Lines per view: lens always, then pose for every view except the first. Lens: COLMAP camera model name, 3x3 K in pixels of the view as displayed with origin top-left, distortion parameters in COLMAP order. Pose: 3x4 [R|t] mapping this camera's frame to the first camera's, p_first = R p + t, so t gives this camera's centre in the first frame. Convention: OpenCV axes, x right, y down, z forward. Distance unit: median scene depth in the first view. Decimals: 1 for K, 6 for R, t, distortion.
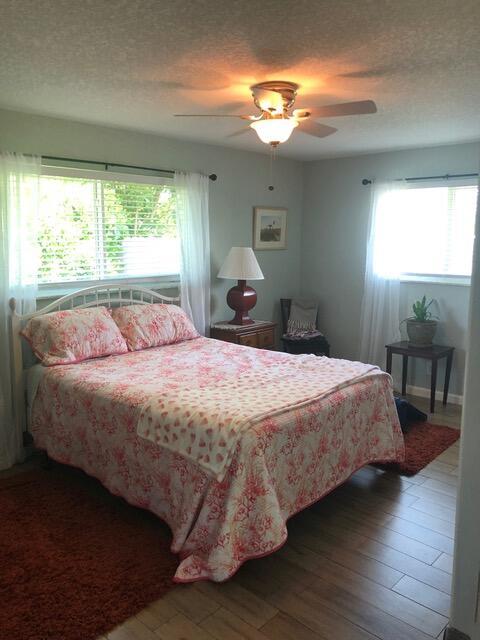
lens RADIAL K [[528.3, 0, 245.6], [0, 528.3, 315.4], [0, 0, 1]] dist [0.056793, -0.063851]
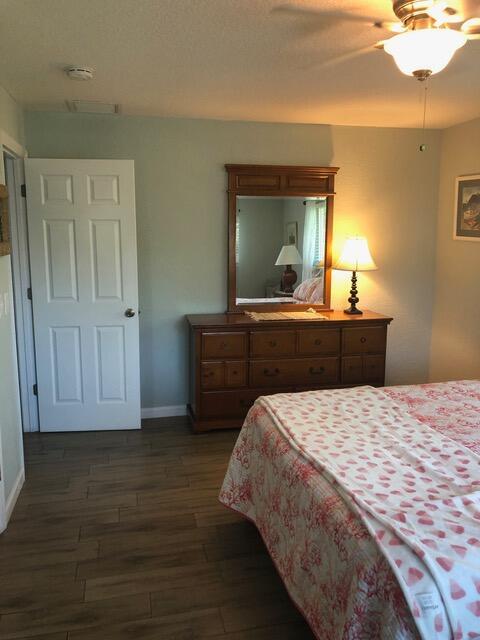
lens RADIAL K [[528.3, 0, 245.6], [0, 528.3, 315.4], [0, 0, 1]] dist [0.056793, -0.063851]
pose [[-0.561777, 0.123462, -0.818024, 0.719626], [-0.138043, 0.960949, 0.239835, -0.173412], [0.815690, 0.247656, -0.522796, 1.234061]]
